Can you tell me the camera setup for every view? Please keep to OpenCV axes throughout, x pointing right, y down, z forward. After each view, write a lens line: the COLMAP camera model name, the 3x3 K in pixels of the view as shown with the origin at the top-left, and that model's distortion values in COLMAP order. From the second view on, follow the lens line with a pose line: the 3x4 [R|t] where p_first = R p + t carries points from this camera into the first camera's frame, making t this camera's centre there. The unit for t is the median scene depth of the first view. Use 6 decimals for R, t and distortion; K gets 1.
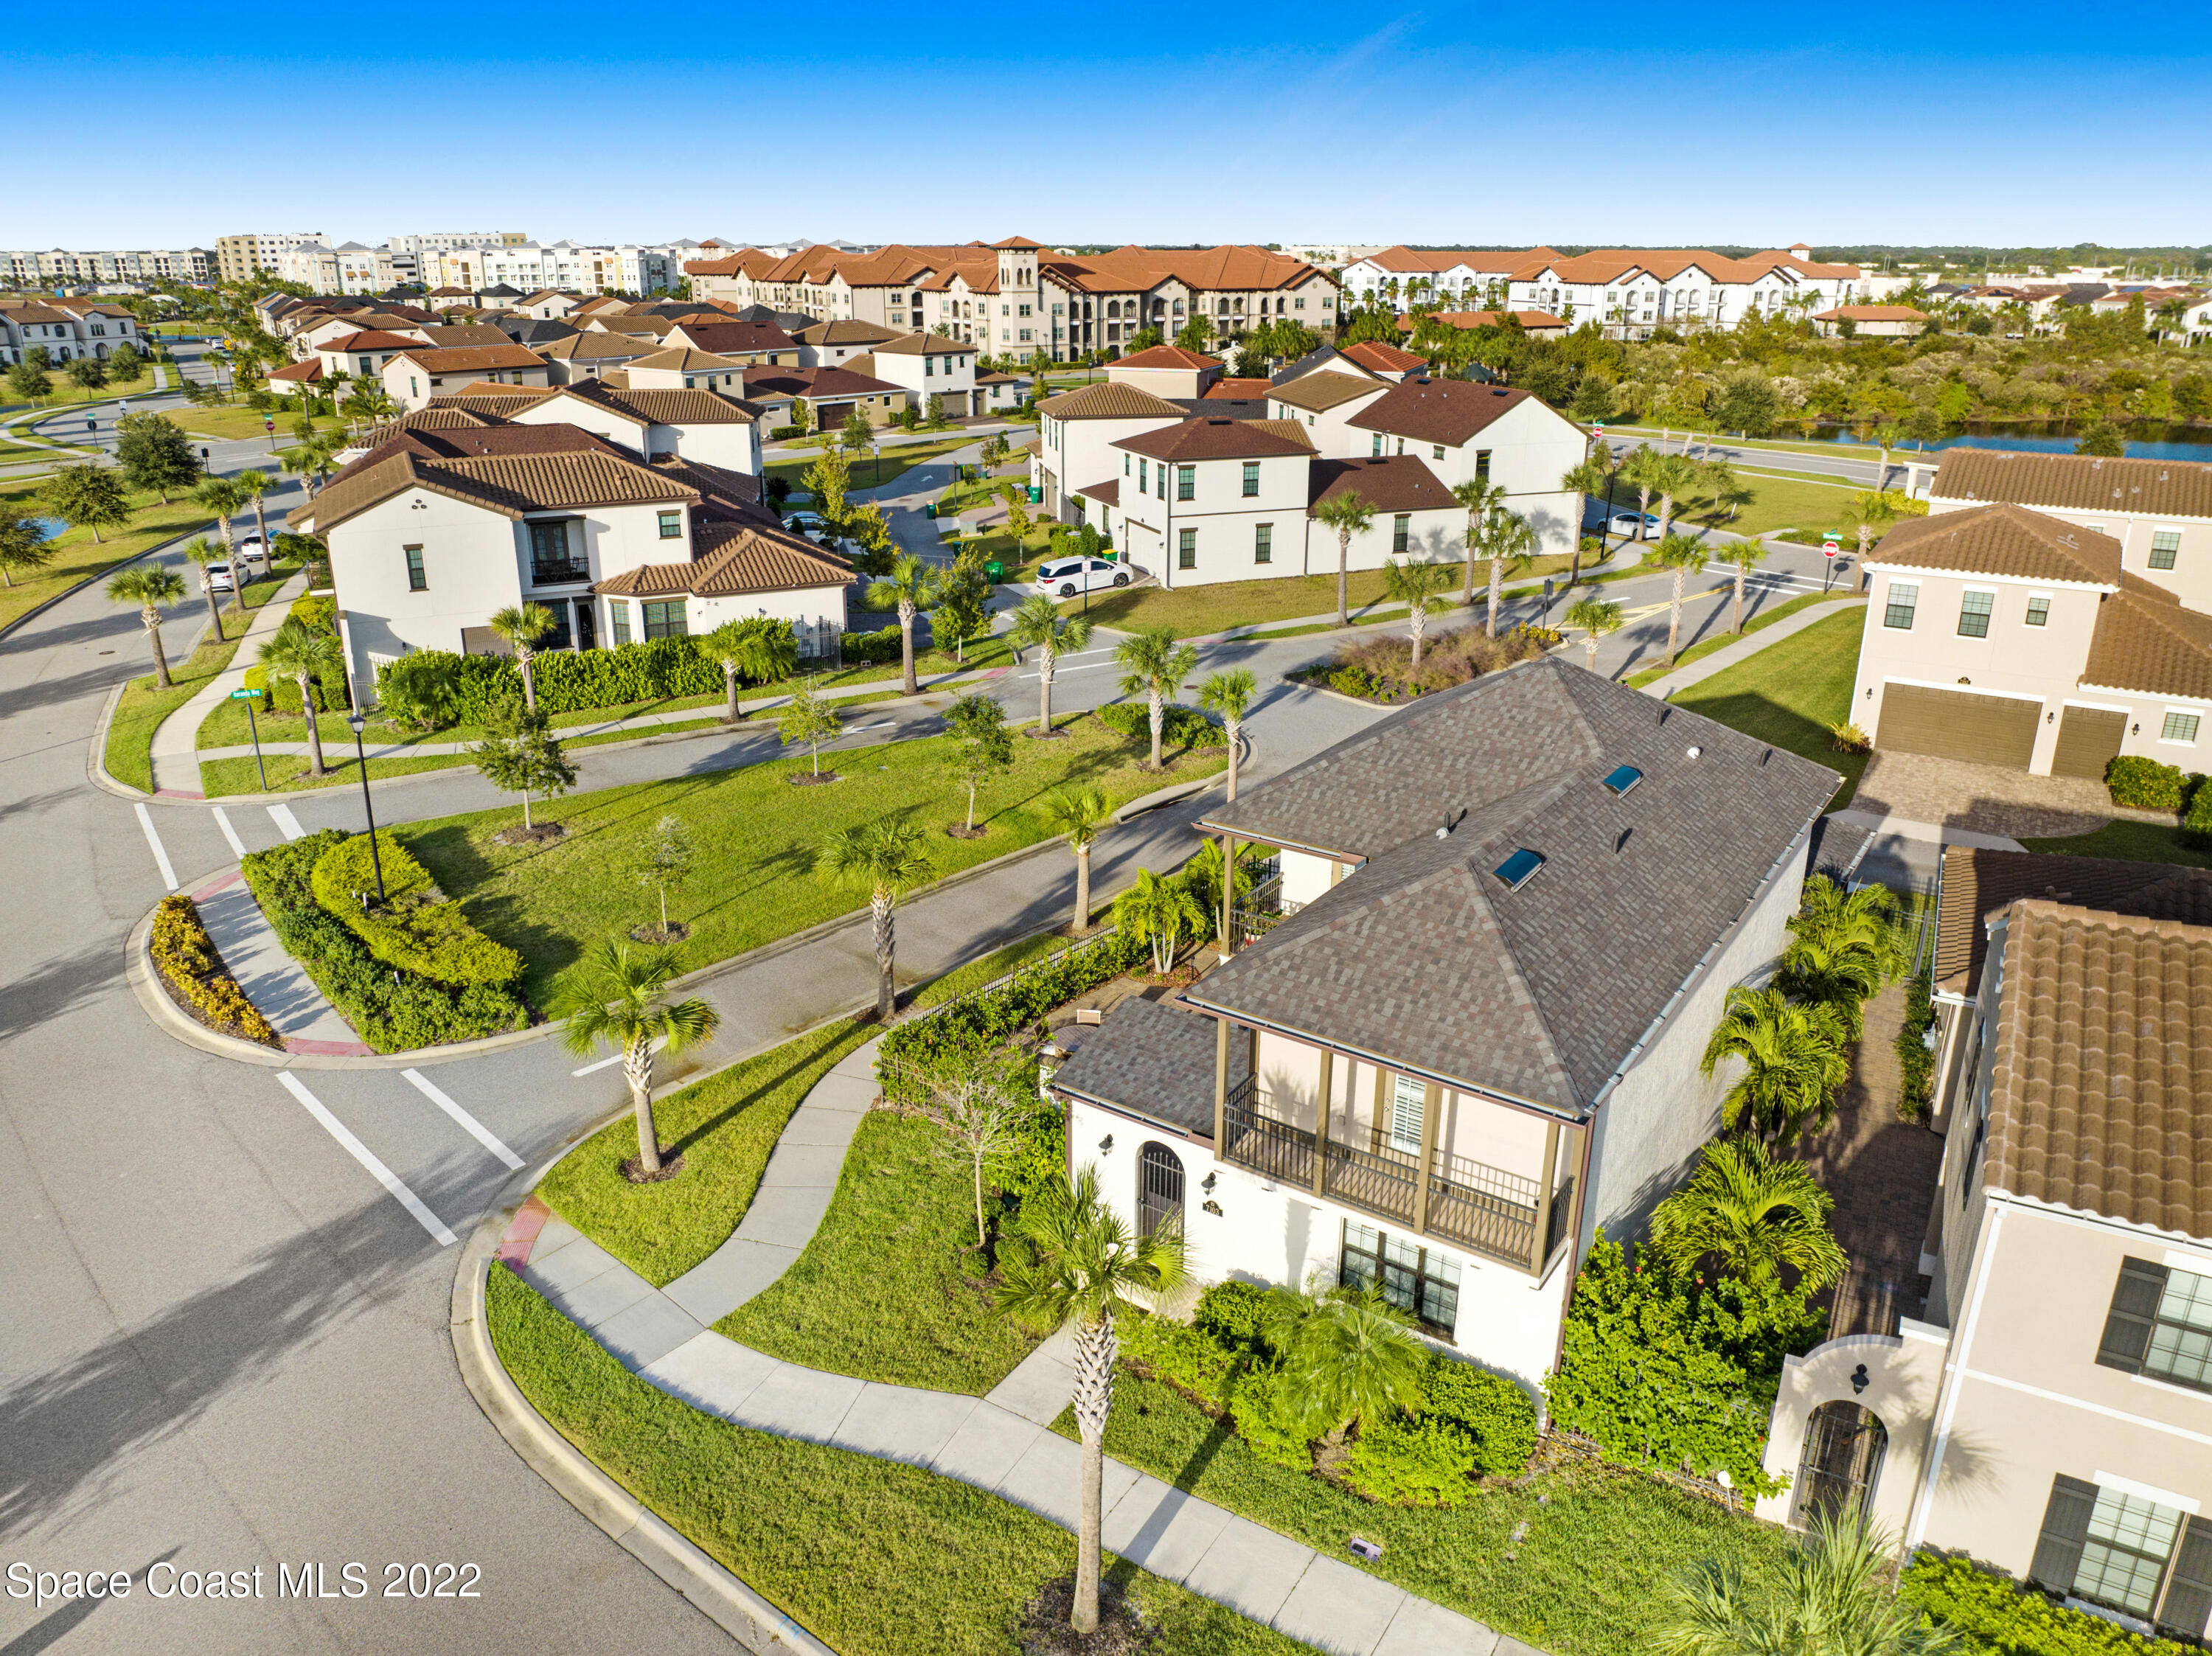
lens RADIAL K [[1556.4, 0, 1095.8], [0, 1556.4, 885.0], [0, 0, 1]] dist [-0.047634, 0.022875]
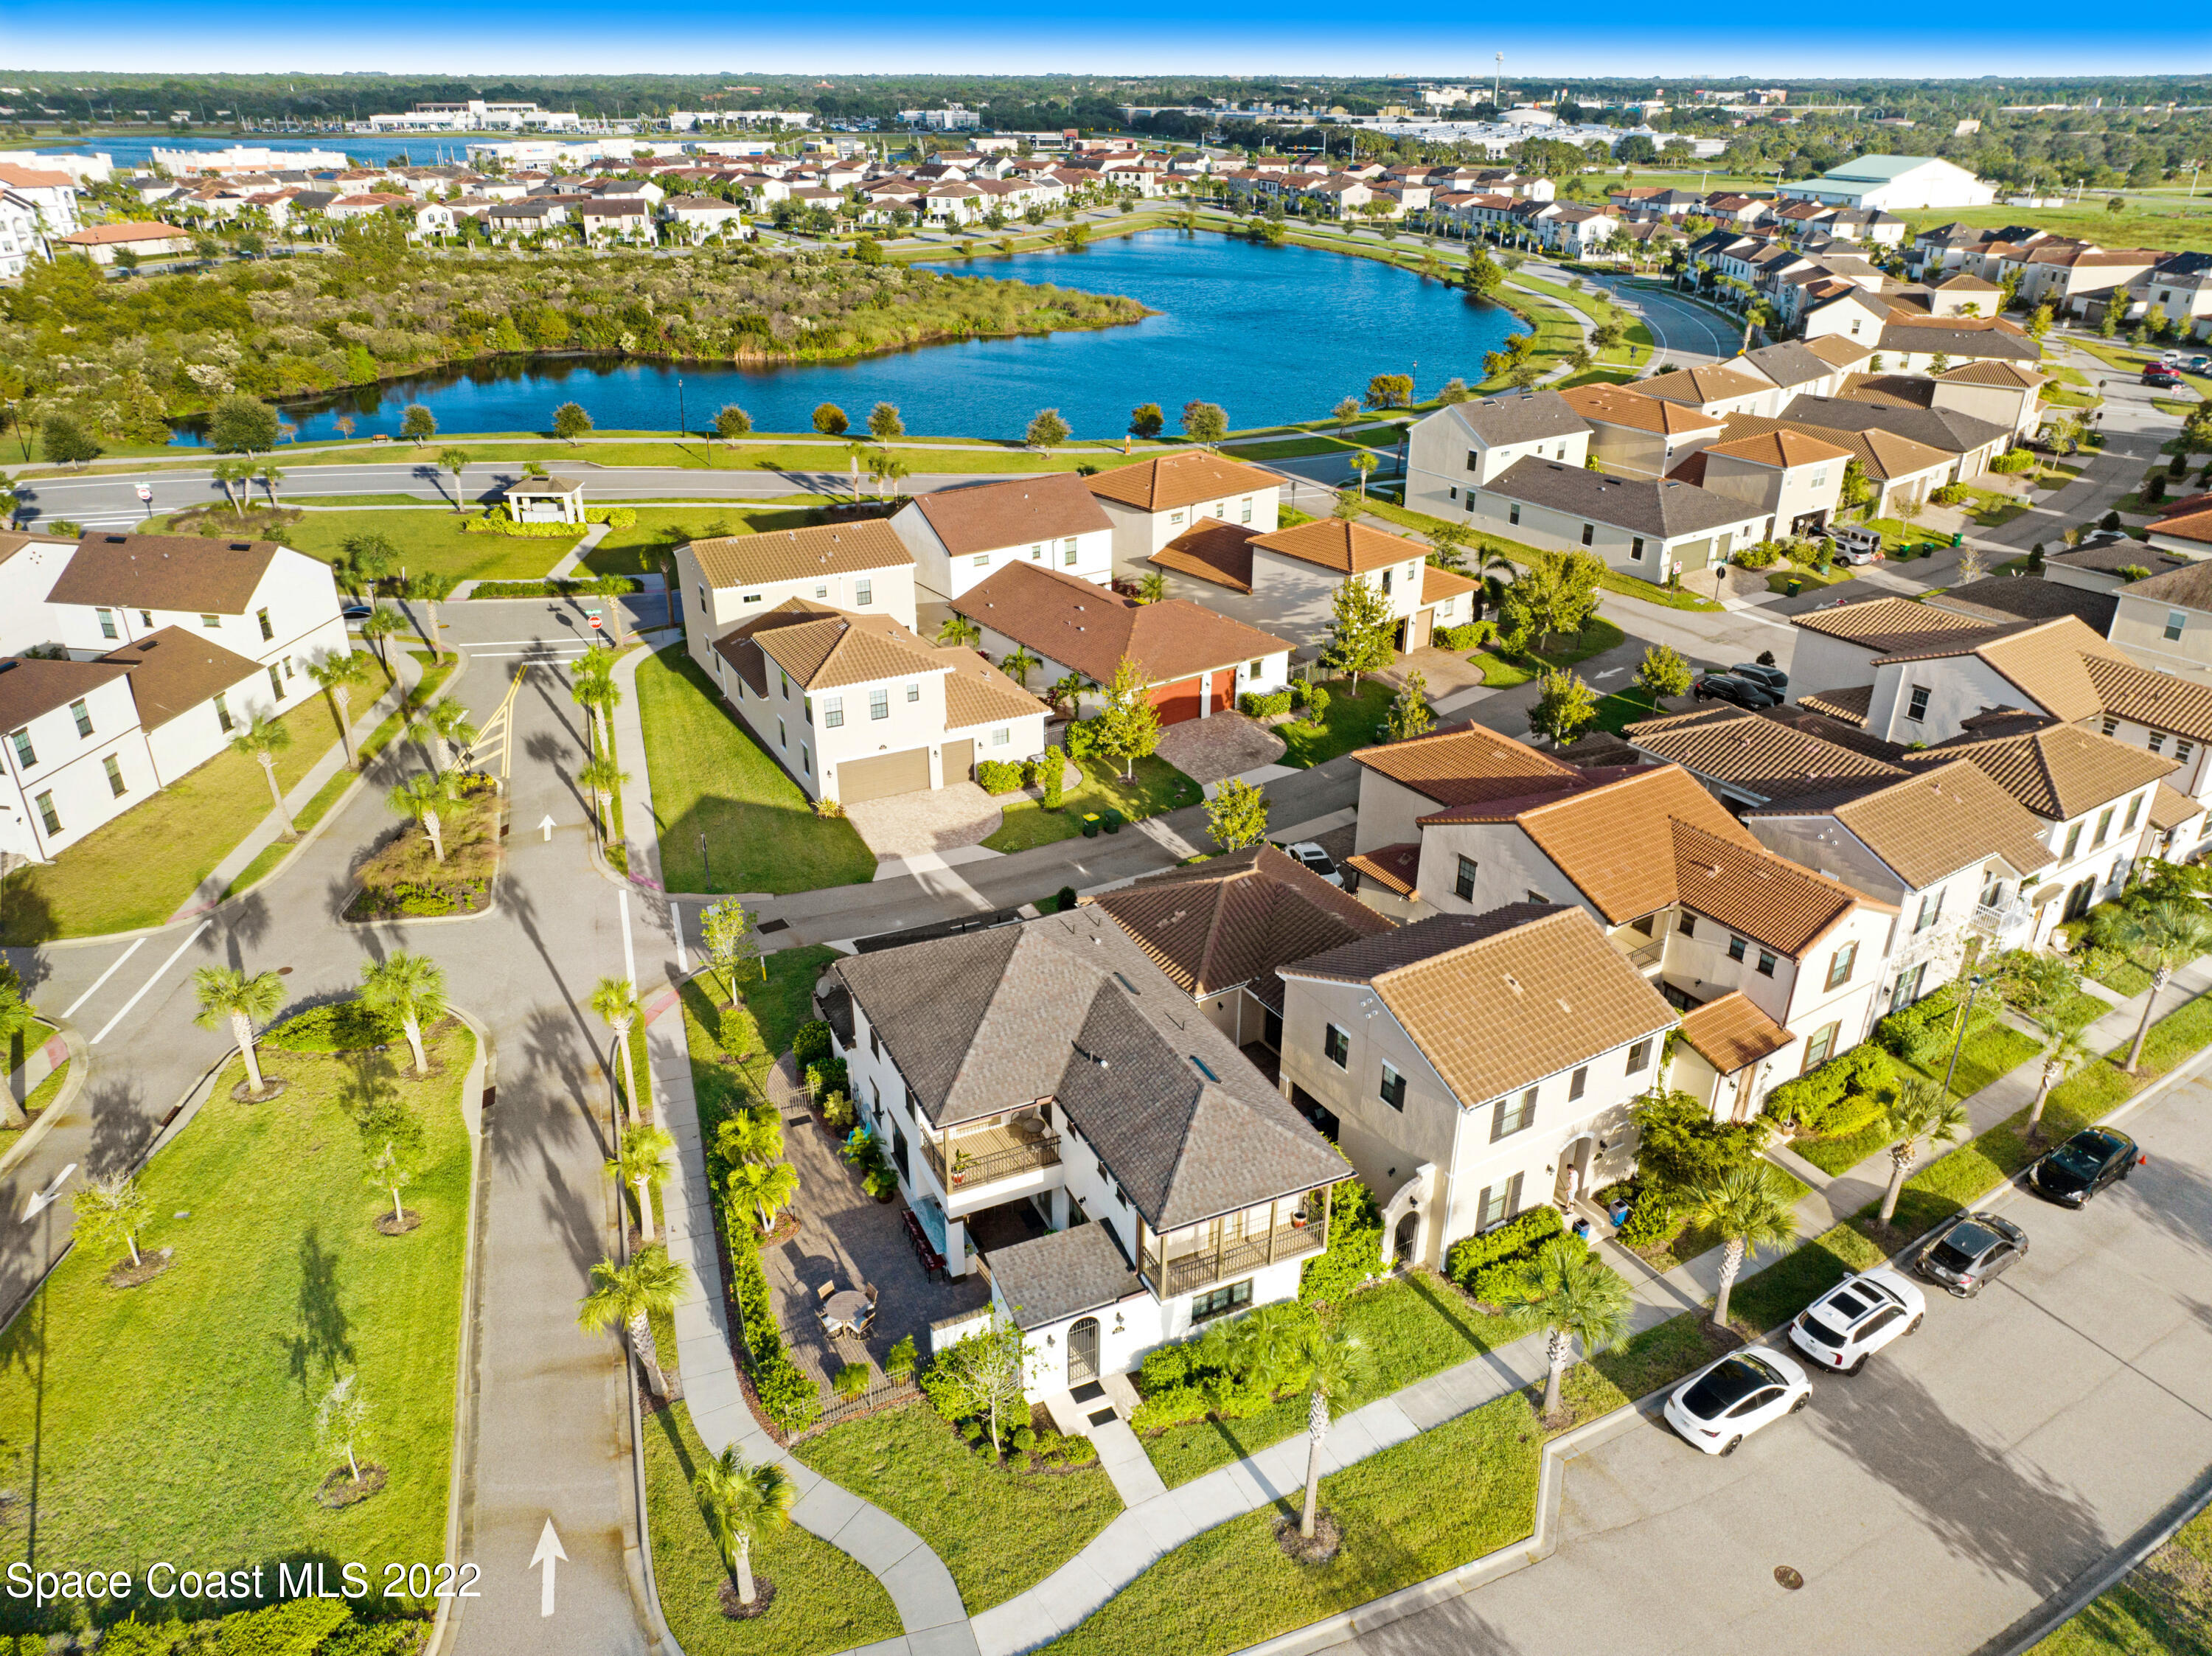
lens RADIAL K [[1556.4, 0, 1106.6], [0, 1556.4, 831.0], [0, 0, 1]] dist [-0.047634, 0.022875]
pose [[0.487047, -0.376283, 0.788160, -0.422425], [0.313217, 0.917654, 0.244553, -0.283144], [-0.815280, 0.127756, 0.564799, -0.004119]]
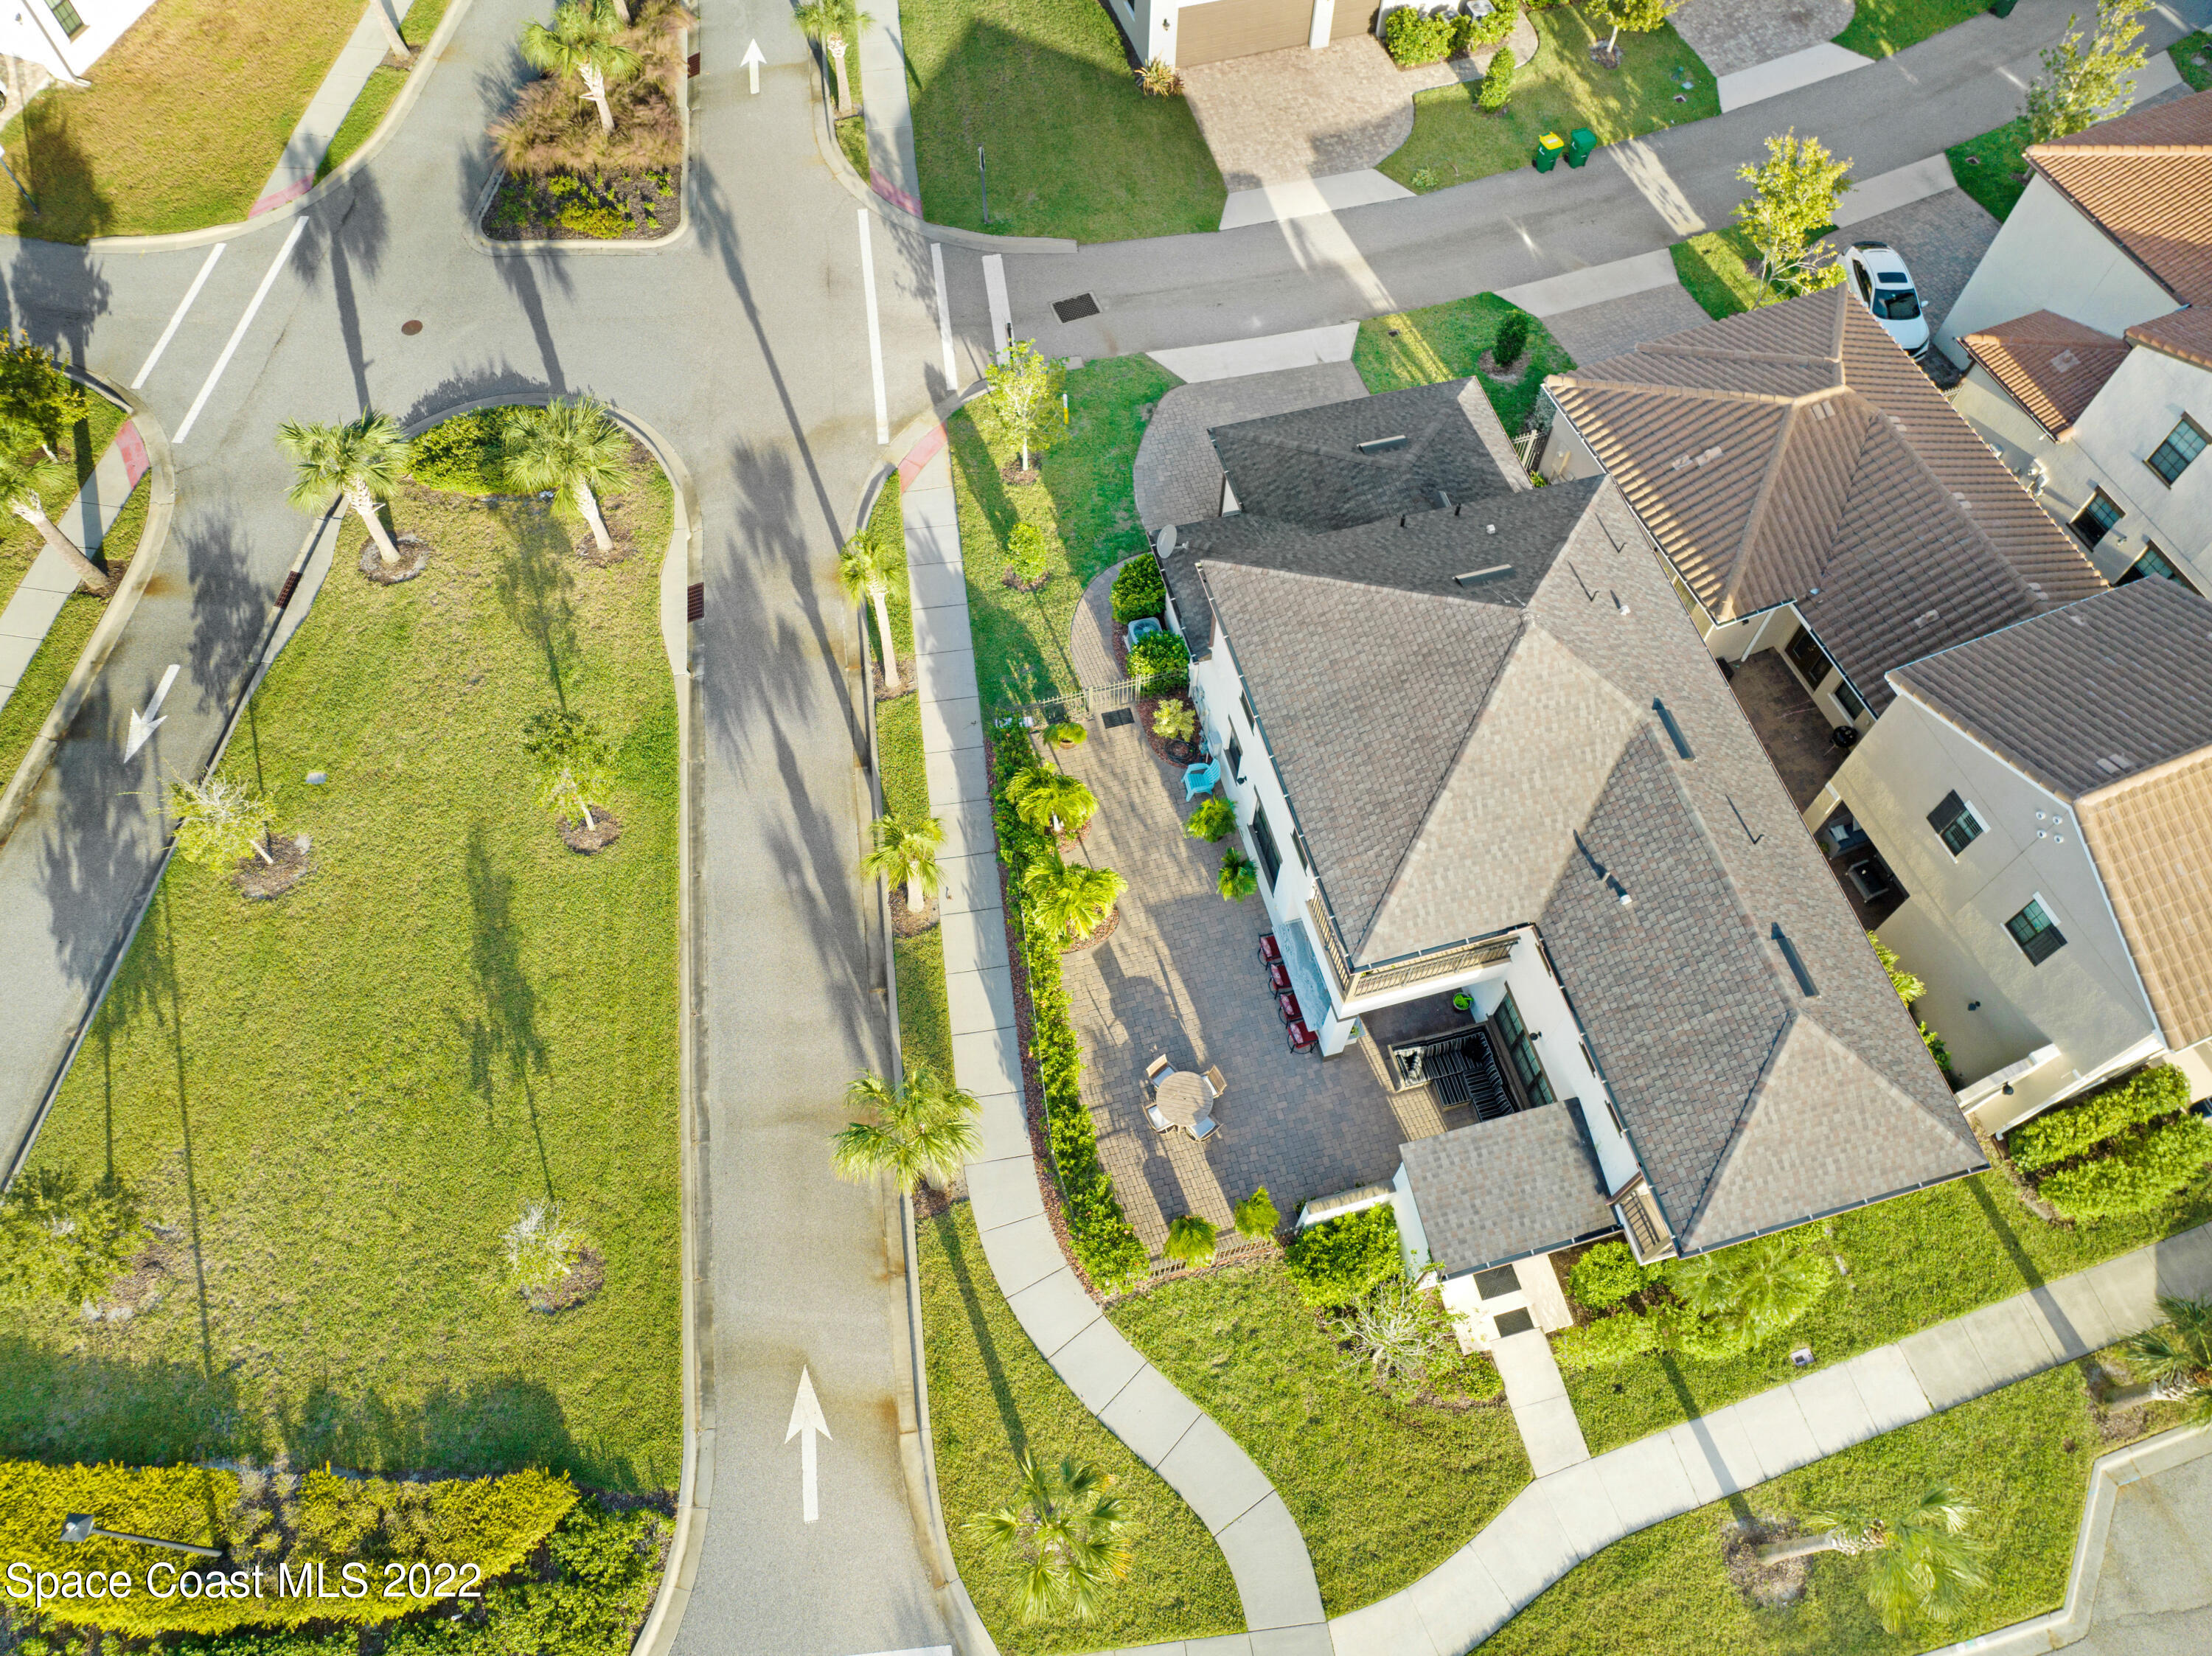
lens RADIAL K [[1556.4, 0, 1096.4], [0, 1556.4, 787.5], [0, 0, 1]] dist [-0.047634, 0.022875]
pose [[0.632885, -0.669318, 0.389191, -0.157398], [0.273951, 0.663739, 0.695990, -0.391153], [-0.724160, -0.333862, 0.603431, 0.259781]]
